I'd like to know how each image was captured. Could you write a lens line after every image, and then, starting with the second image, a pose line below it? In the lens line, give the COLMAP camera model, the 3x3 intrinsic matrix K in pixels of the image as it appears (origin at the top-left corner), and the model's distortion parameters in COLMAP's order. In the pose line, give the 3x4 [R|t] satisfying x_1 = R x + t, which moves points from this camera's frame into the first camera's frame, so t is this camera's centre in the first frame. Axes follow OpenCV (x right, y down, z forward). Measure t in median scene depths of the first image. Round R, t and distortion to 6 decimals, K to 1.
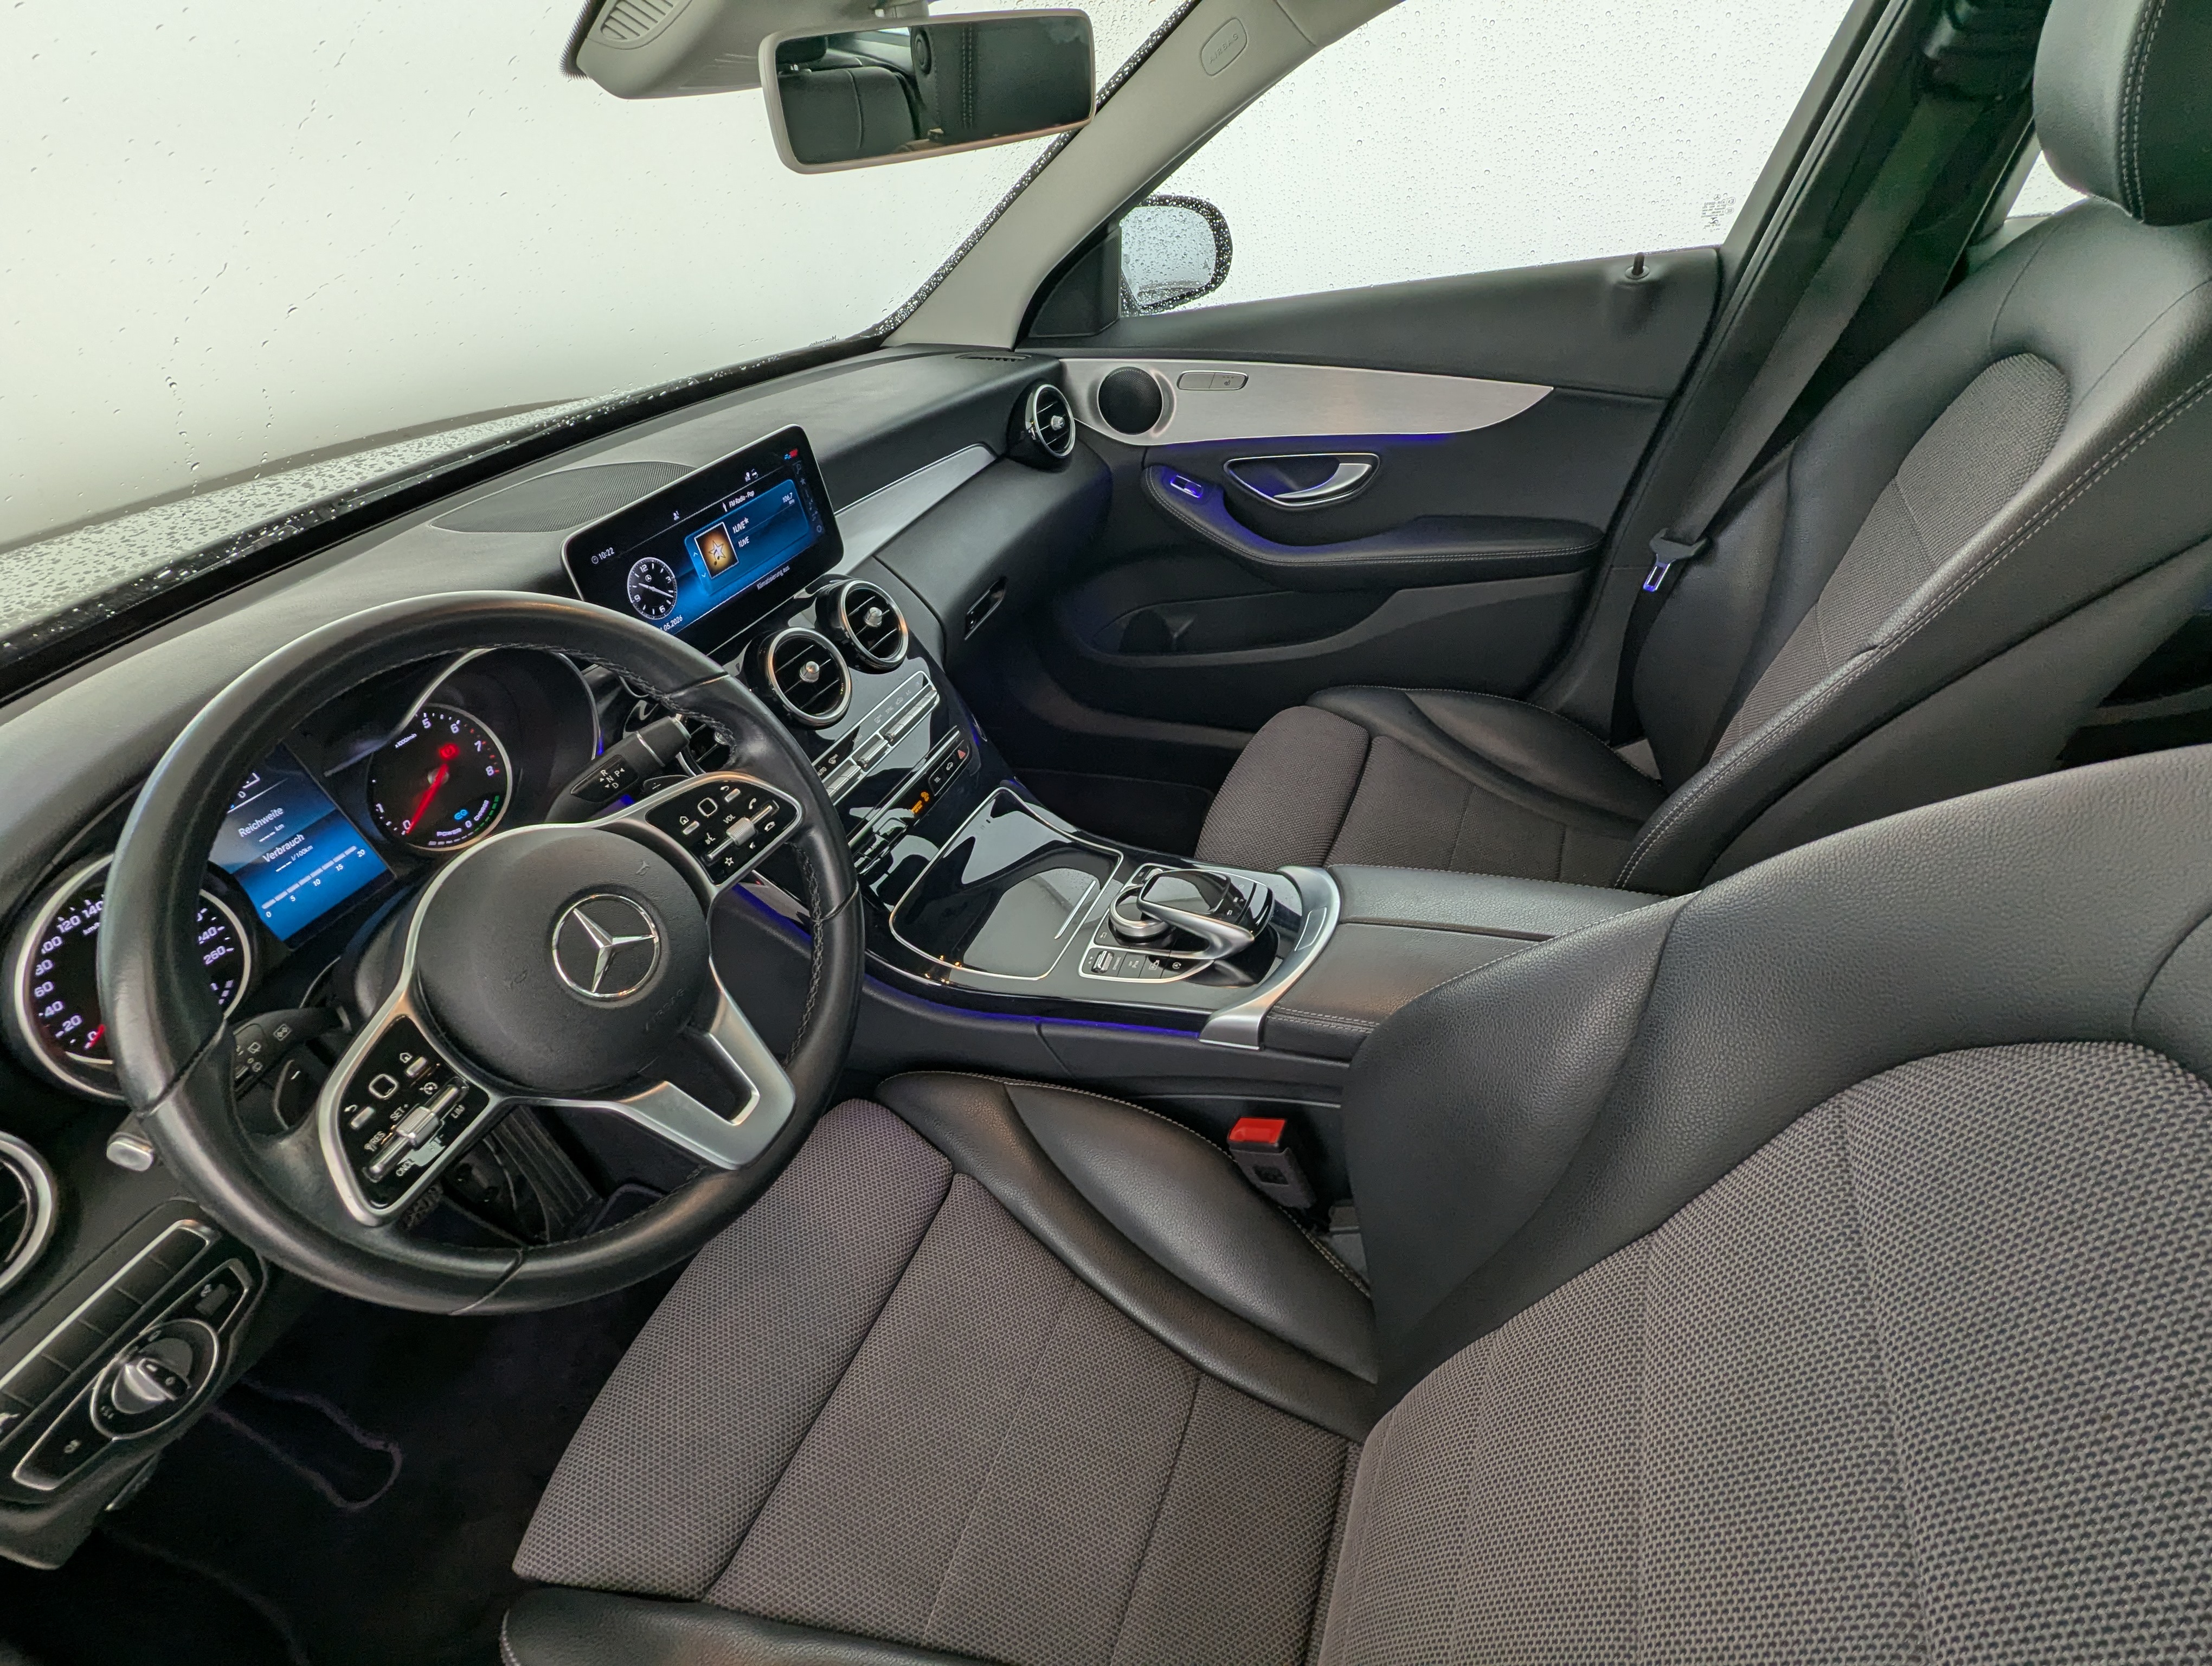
lens RADIAL K [[1057.1, 0, 1106.0], [0, 1057.1, 833.0], [0, 0, 1]] dist [-0.001042, 0.000328]
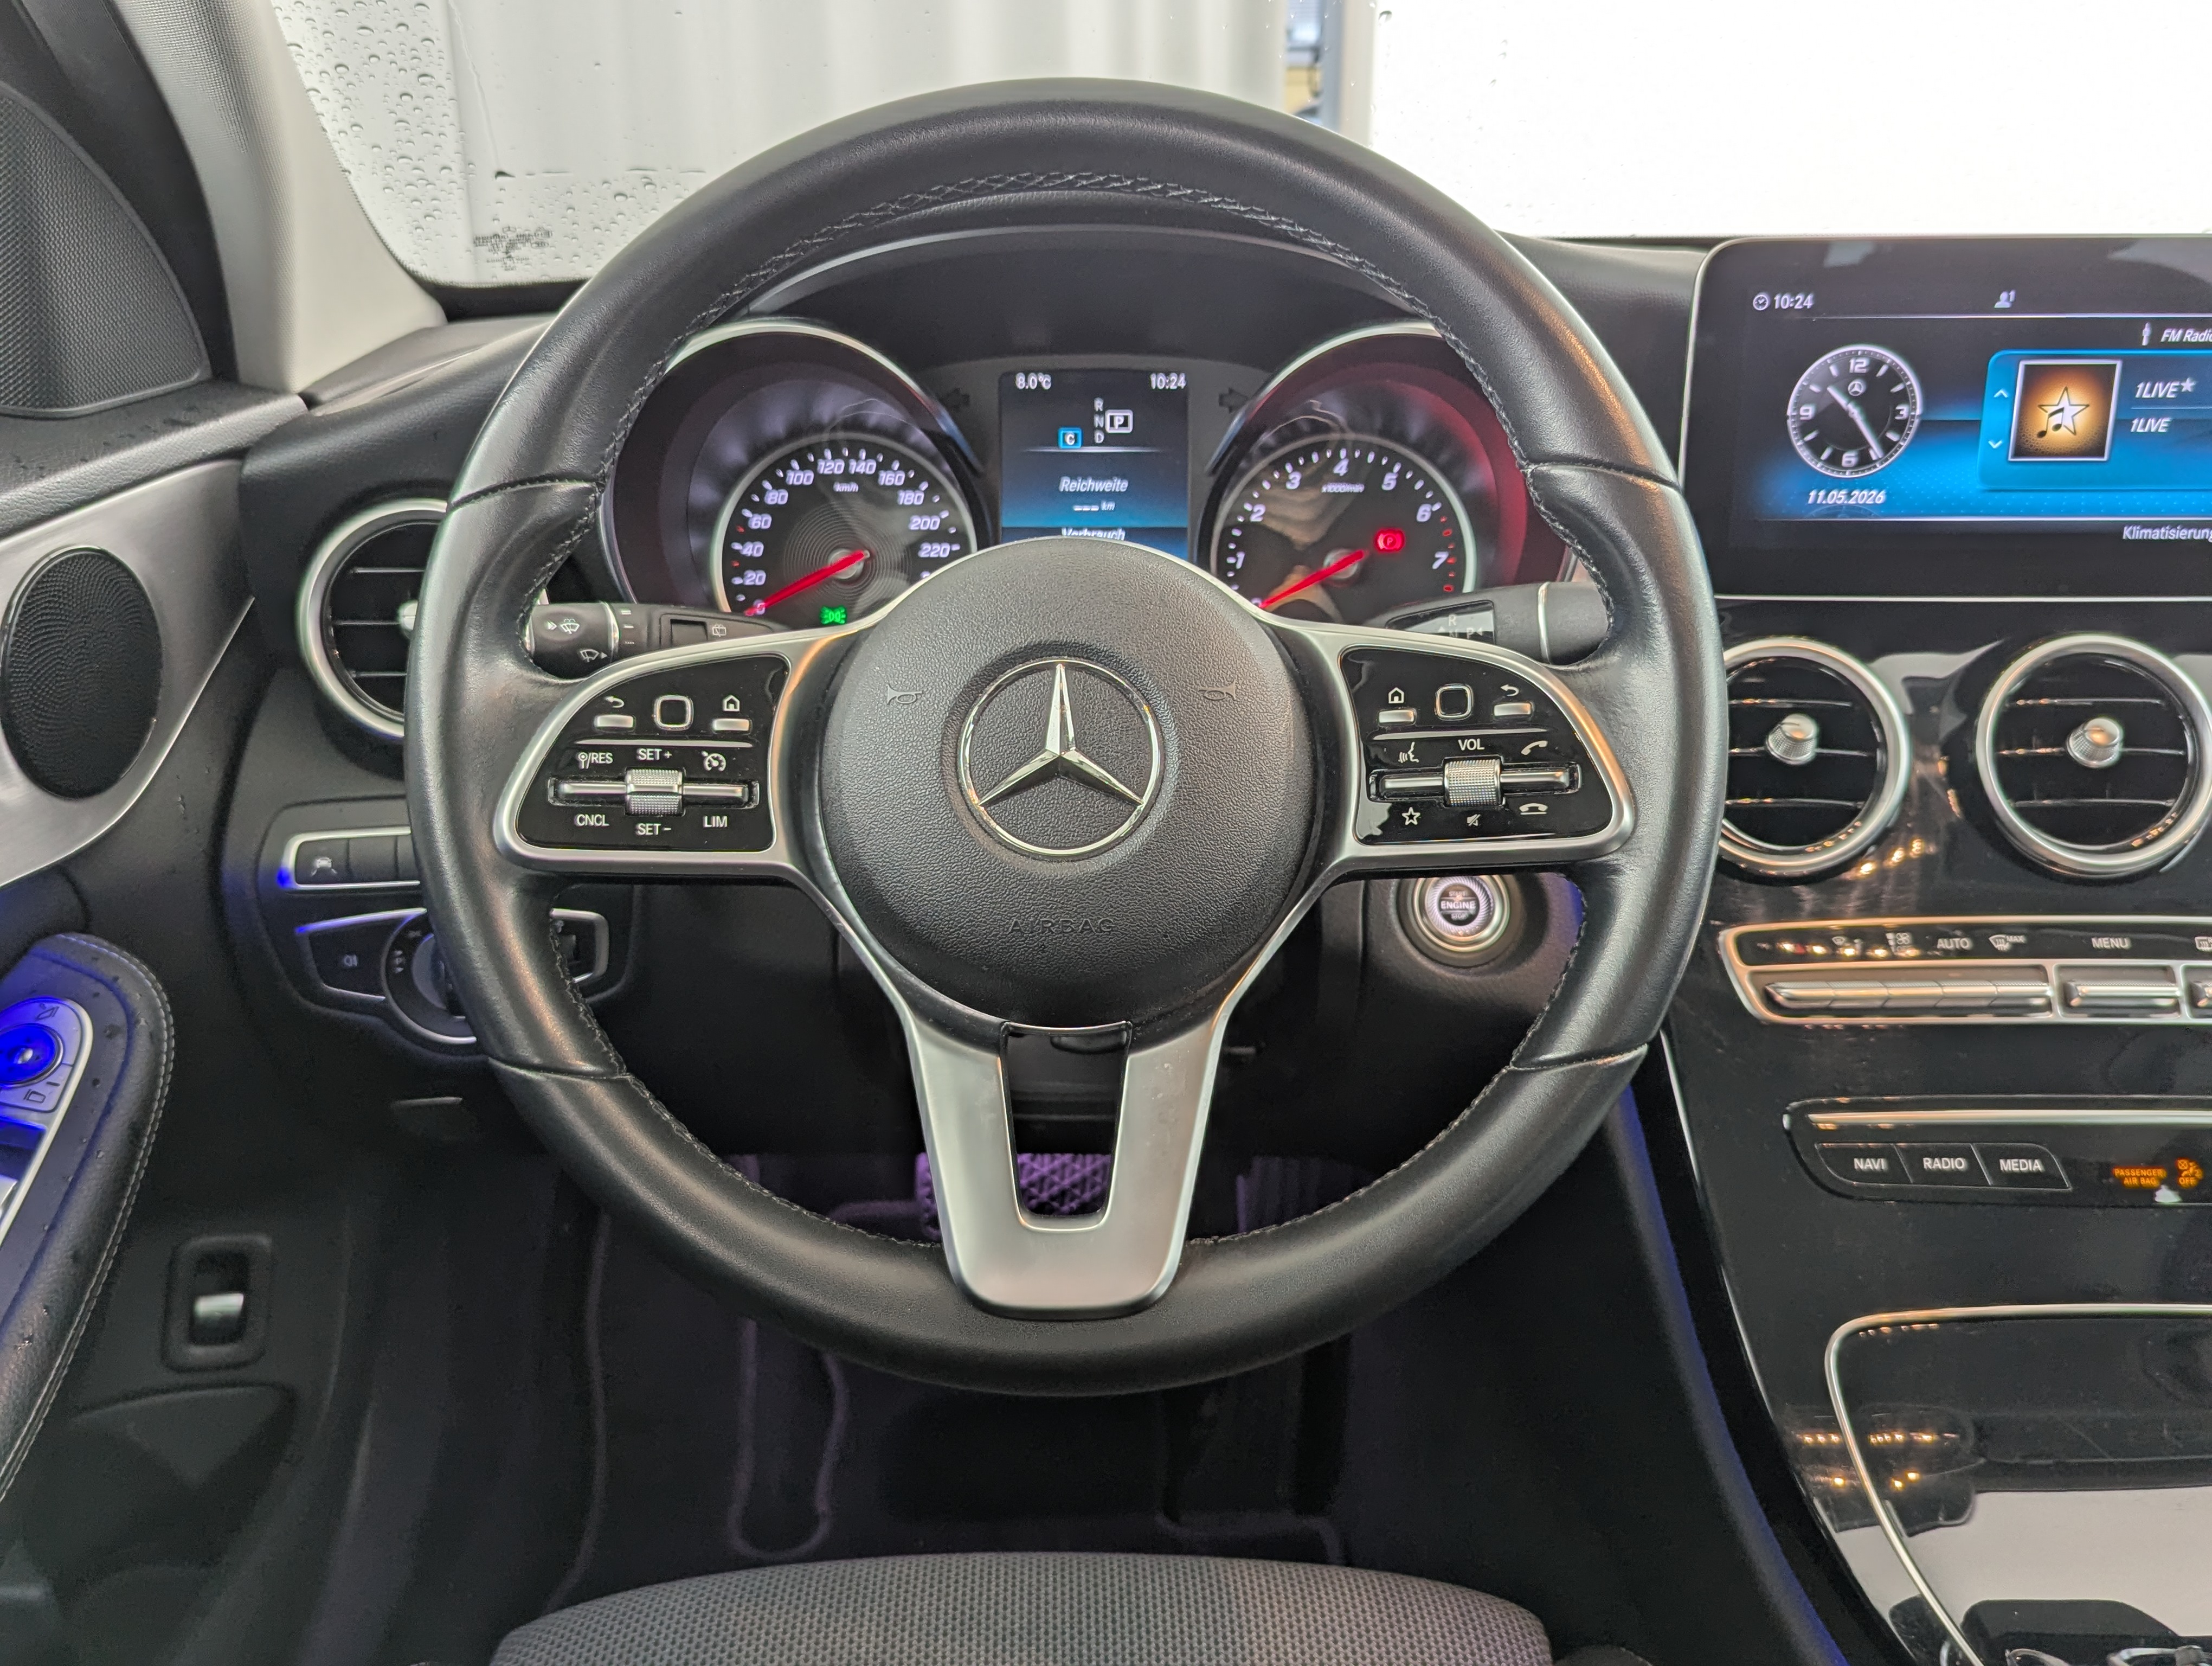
lens RADIAL K [[2007.6, 0, 1115.8], [0, 2007.6, 805.7], [0, 0, 1]] dist [0.031840, -0.001640]
pose [[0.391246, 0.406261, -0.825759, 0.229471], [-0.582115, 0.804224, 0.119859, -0.005012], [0.712789, 0.433793, 0.551140, 0.306697]]
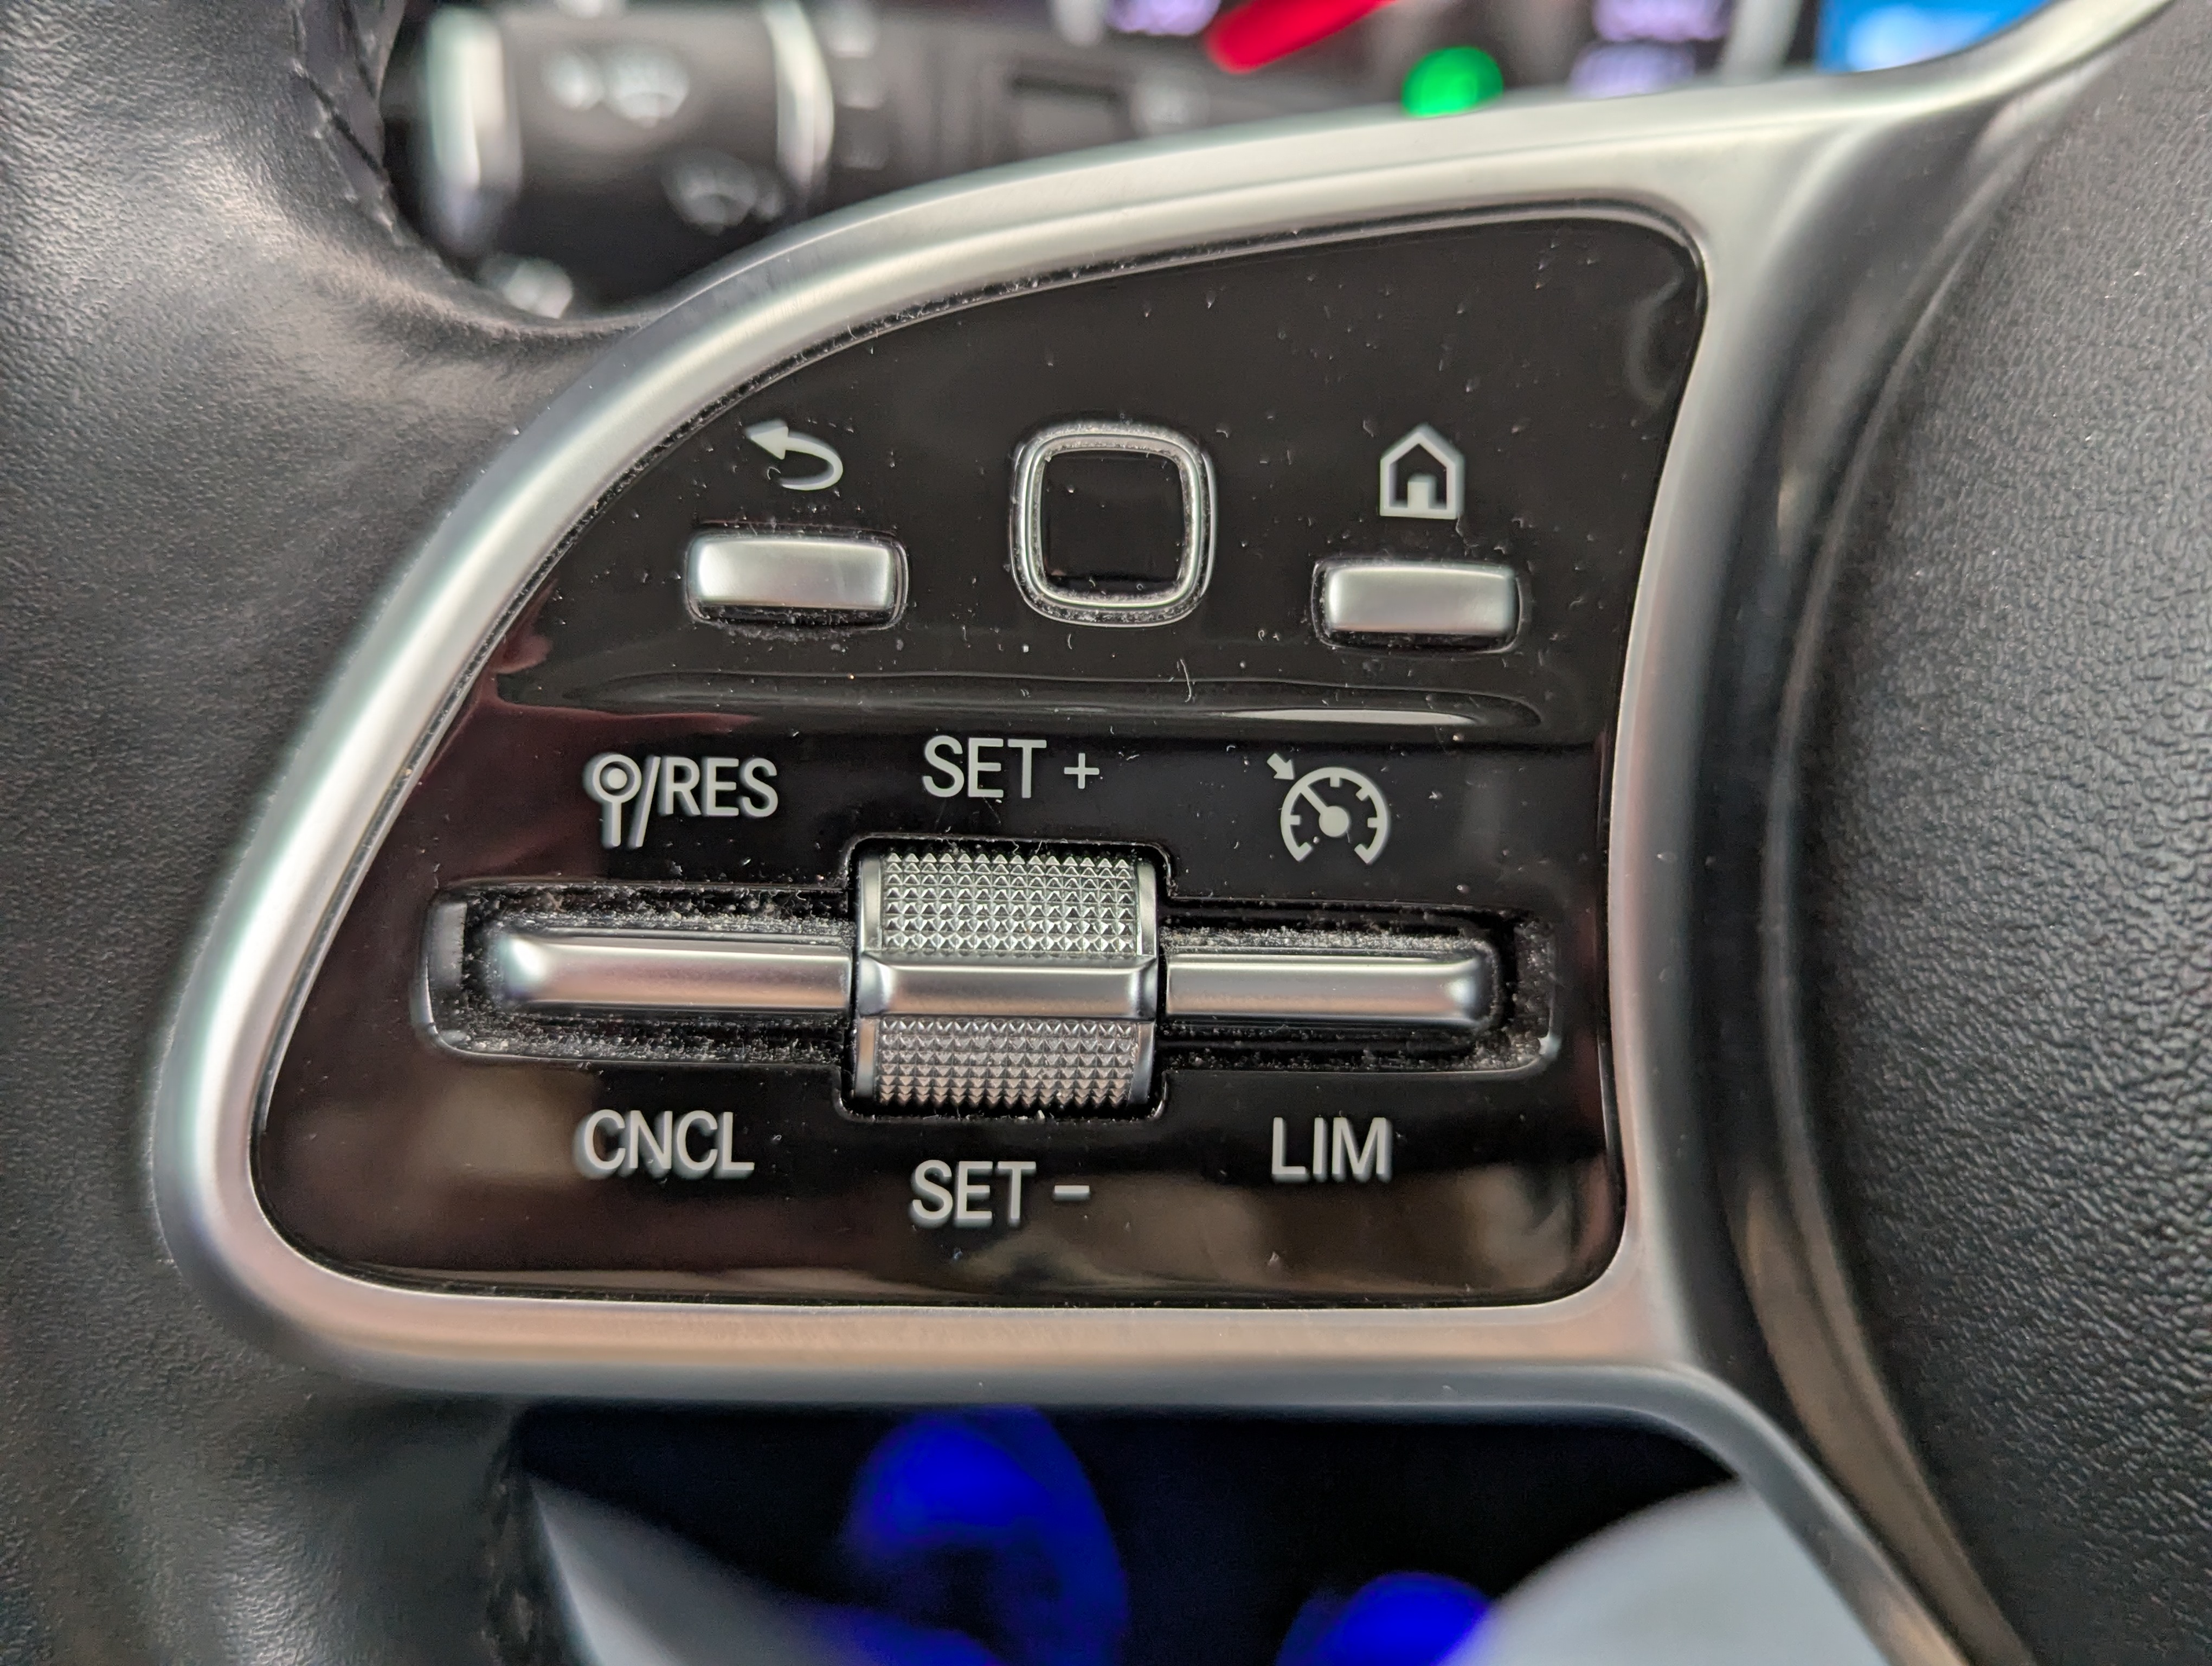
lens RADIAL K [[2007.6, 0, 1115.8], [0, 2007.6, 805.7], [0, 0, 1]] dist [0.031840, -0.001640]
pose [[0.285500, 0.580254, -0.762755, -0.276857], [-0.597678, 0.729952, 0.331589, 0.104934], [0.749180, 0.361213, 0.555206, 0.490838]]
